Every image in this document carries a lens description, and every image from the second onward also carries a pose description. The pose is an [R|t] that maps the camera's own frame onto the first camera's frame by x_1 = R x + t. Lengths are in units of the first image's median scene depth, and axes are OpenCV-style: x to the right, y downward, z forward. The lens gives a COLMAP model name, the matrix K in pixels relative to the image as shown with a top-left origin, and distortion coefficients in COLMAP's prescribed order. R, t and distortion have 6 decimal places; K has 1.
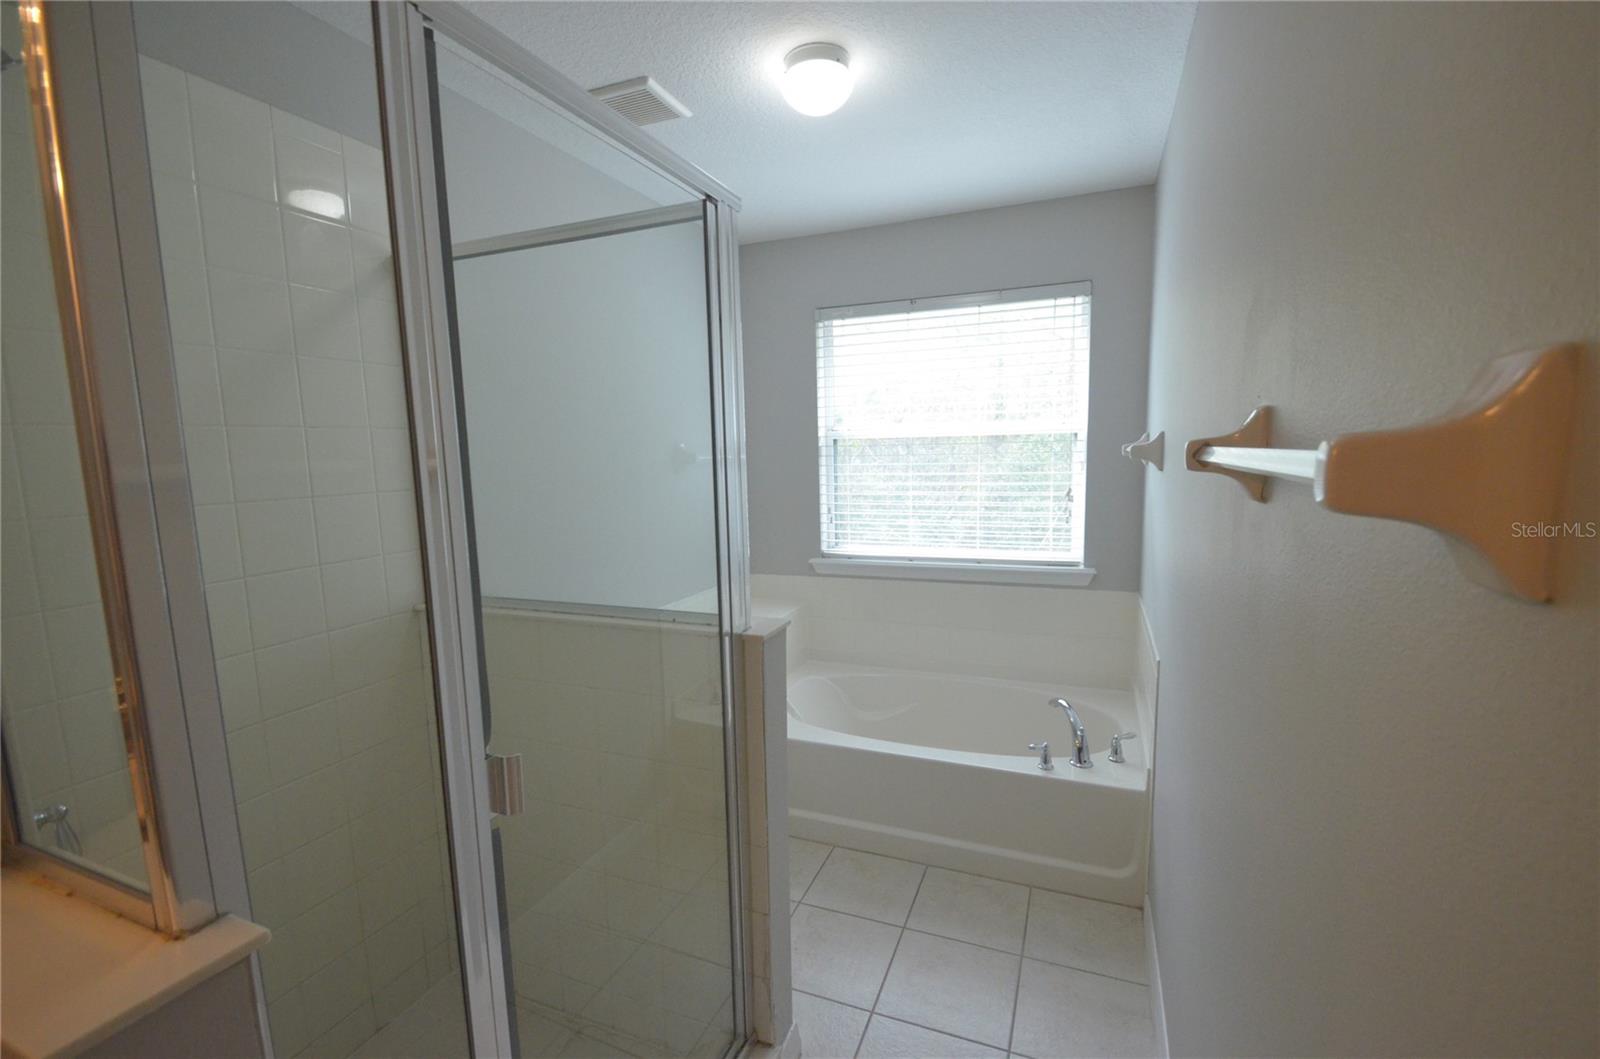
lens RADIAL K [[696.6, 0, 800.8], [0, 696.6, 539.4], [0, 0, 1]] dist [0.003272, -0.009687]
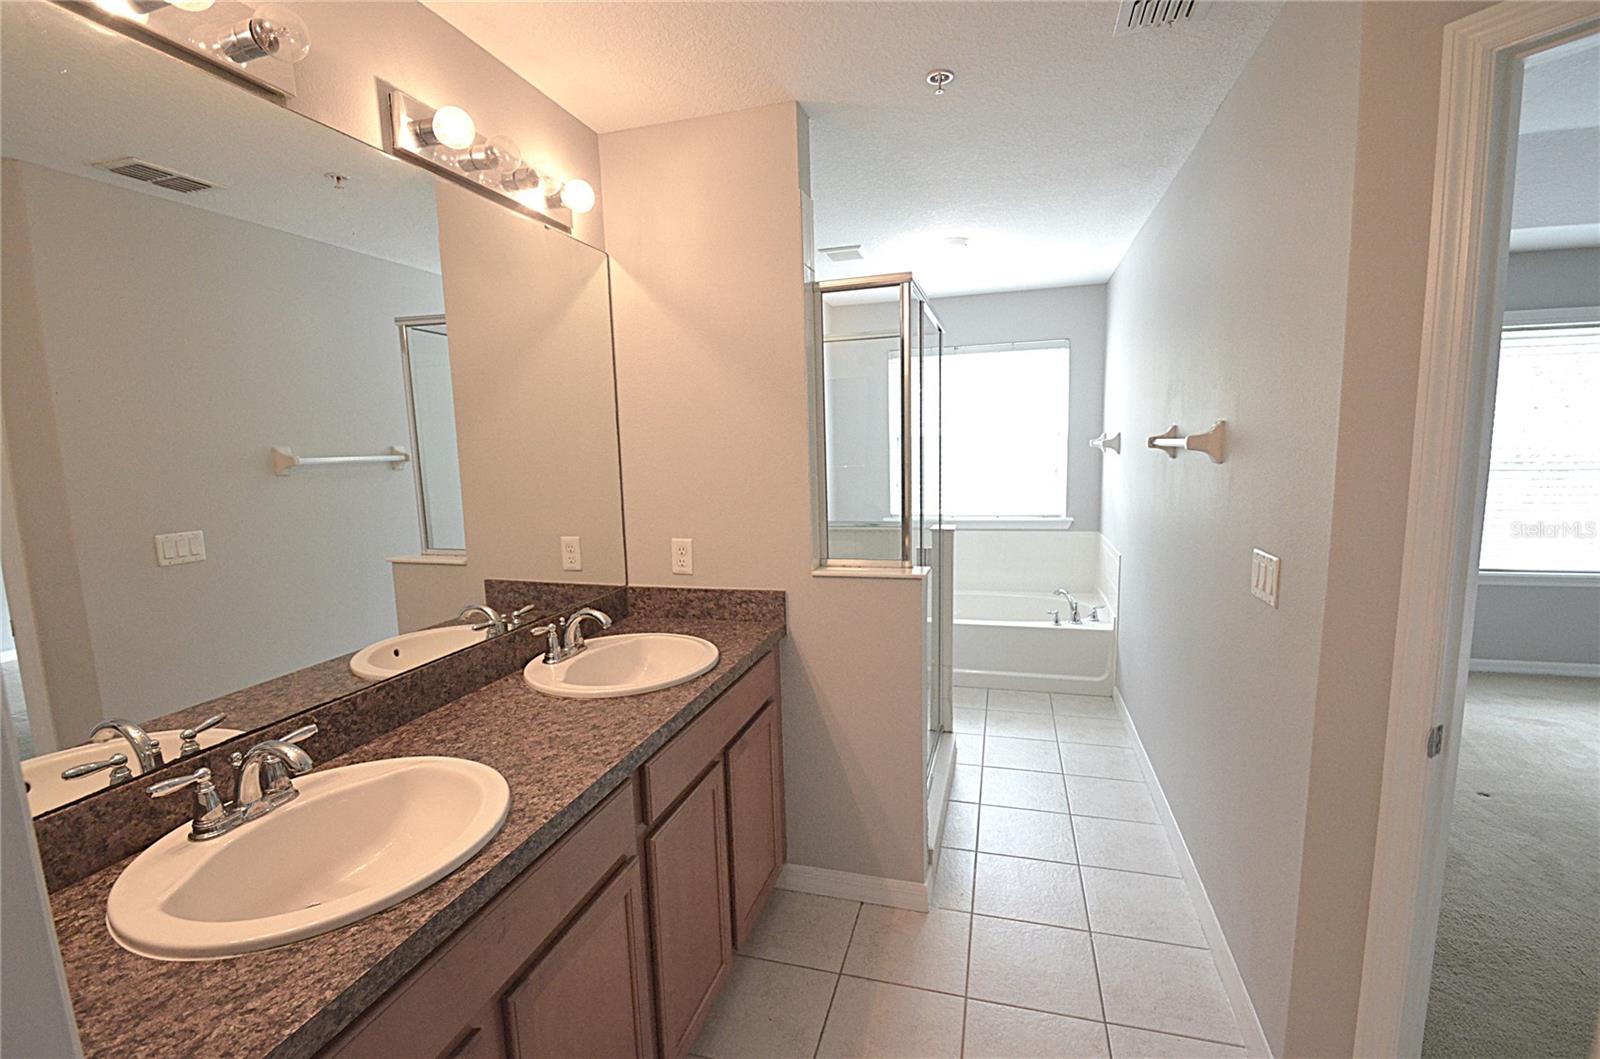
lens RADIAL K [[696.6, 0, 800.8], [0, 696.6, 539.4], [0, 0, 1]] dist [0.003272, -0.009687]
pose [[0.994968, -0.019083, 0.098362, -0.490945], [0.018778, 0.999816, 0.004020, 0.102139], [-0.098420, -0.002152, 0.995143, -0.726417]]
